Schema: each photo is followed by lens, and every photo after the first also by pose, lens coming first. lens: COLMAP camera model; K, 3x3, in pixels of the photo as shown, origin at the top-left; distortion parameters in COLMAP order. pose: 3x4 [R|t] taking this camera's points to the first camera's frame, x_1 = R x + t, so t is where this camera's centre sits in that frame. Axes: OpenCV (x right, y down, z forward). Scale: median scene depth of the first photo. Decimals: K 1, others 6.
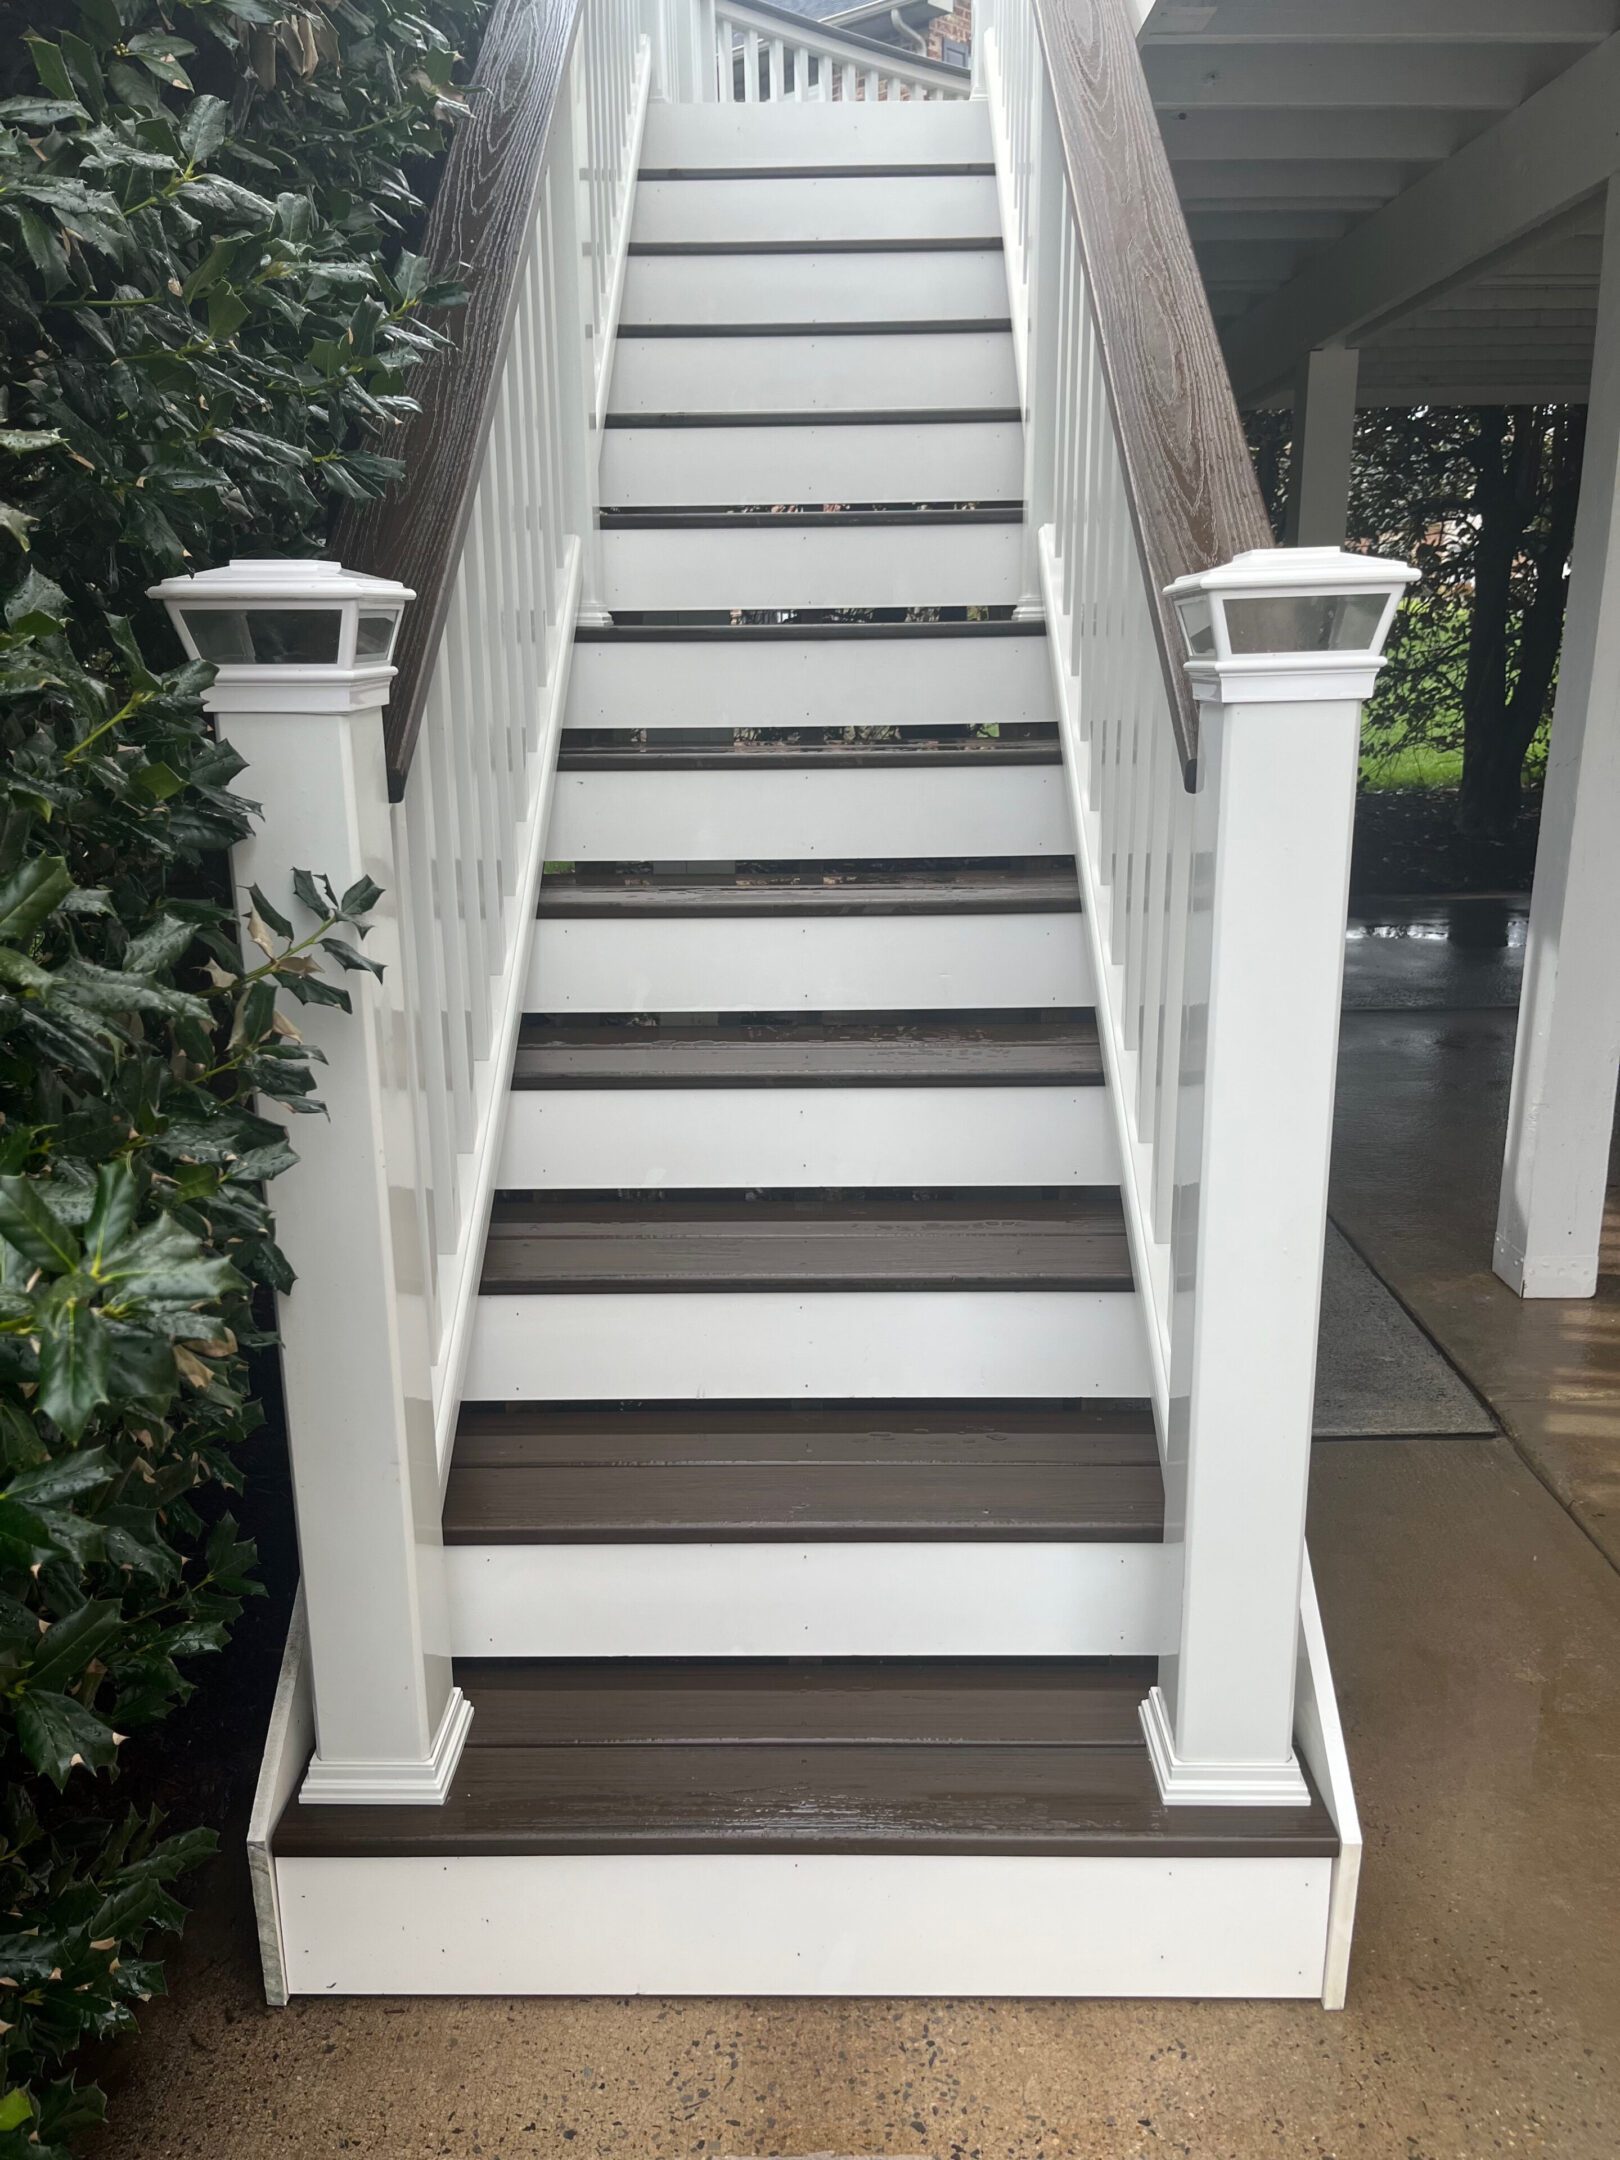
lens RADIAL K [[1670.5, 0, 810.0], [0, 1670.5, 1080.0], [0, 0, 1]] dist [0.026332, -0.002129]
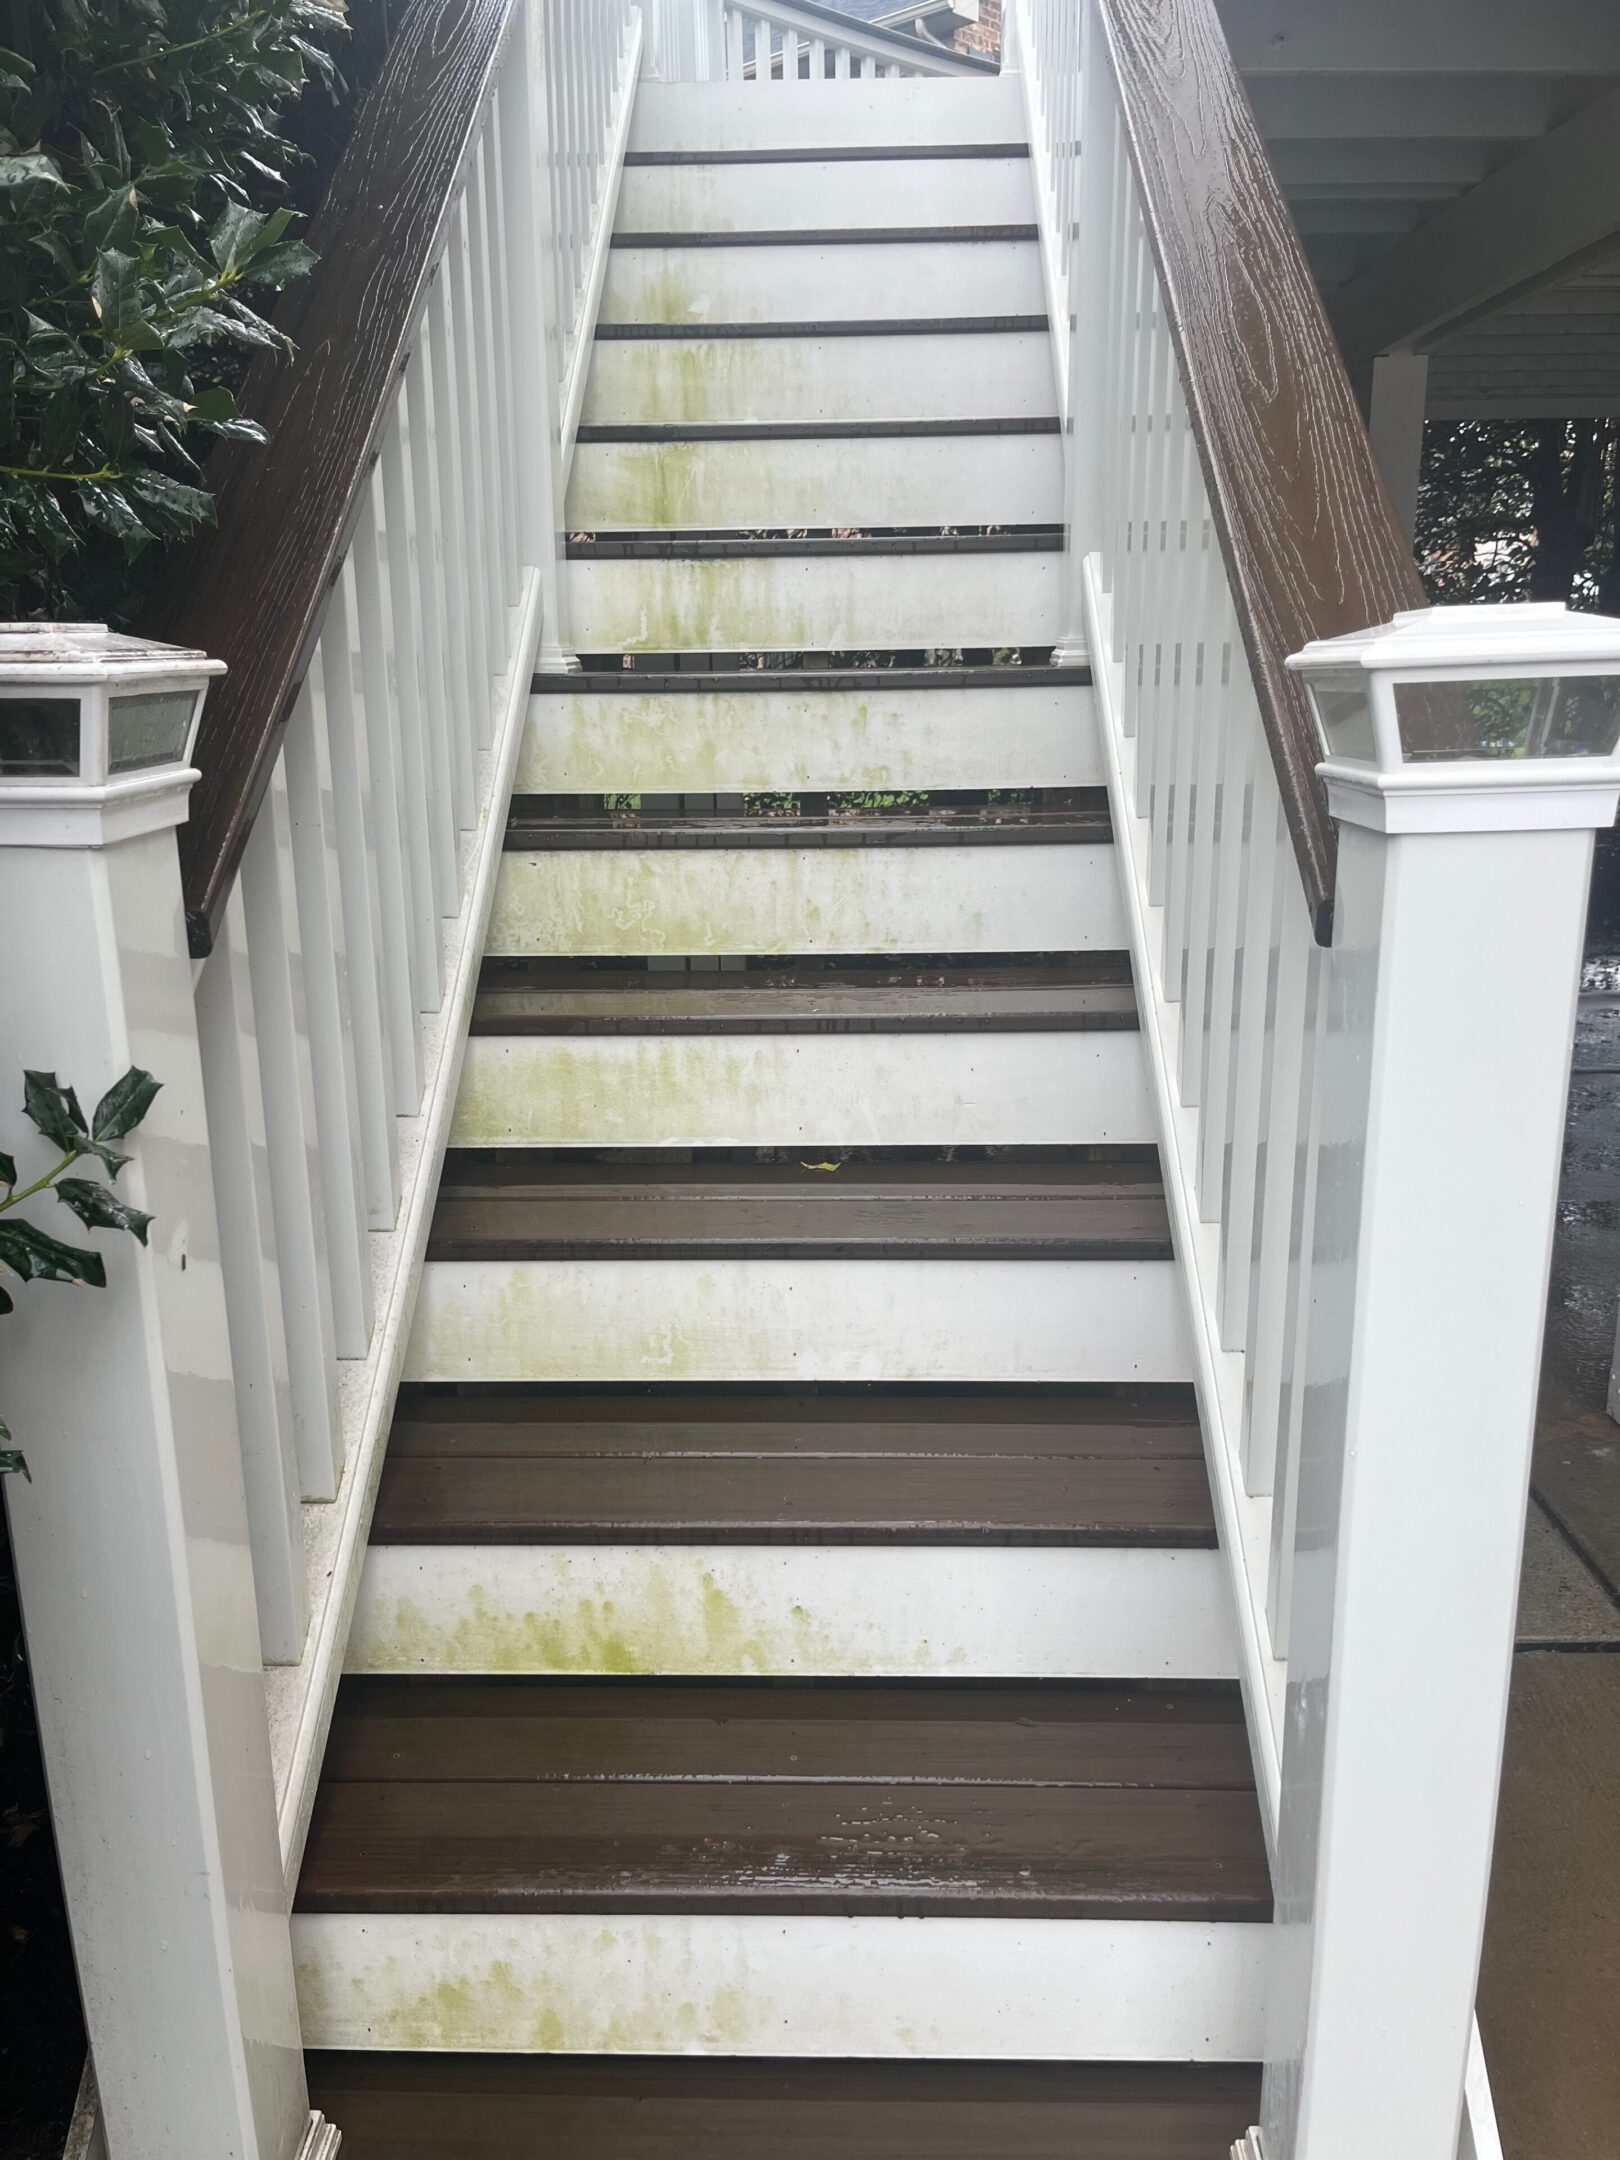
lens RADIAL K [[1670.4, 0, 810.0], [0, 1670.4, 1080.0], [0, 0, 1]] dist [0.008718, 0.003493]
pose [[0.999894, 0.002629, -0.014349, 0.012683], [-0.002748, 0.999962, -0.008283, -0.063811], [0.014327, 0.008321, 0.999863, 0.172837]]
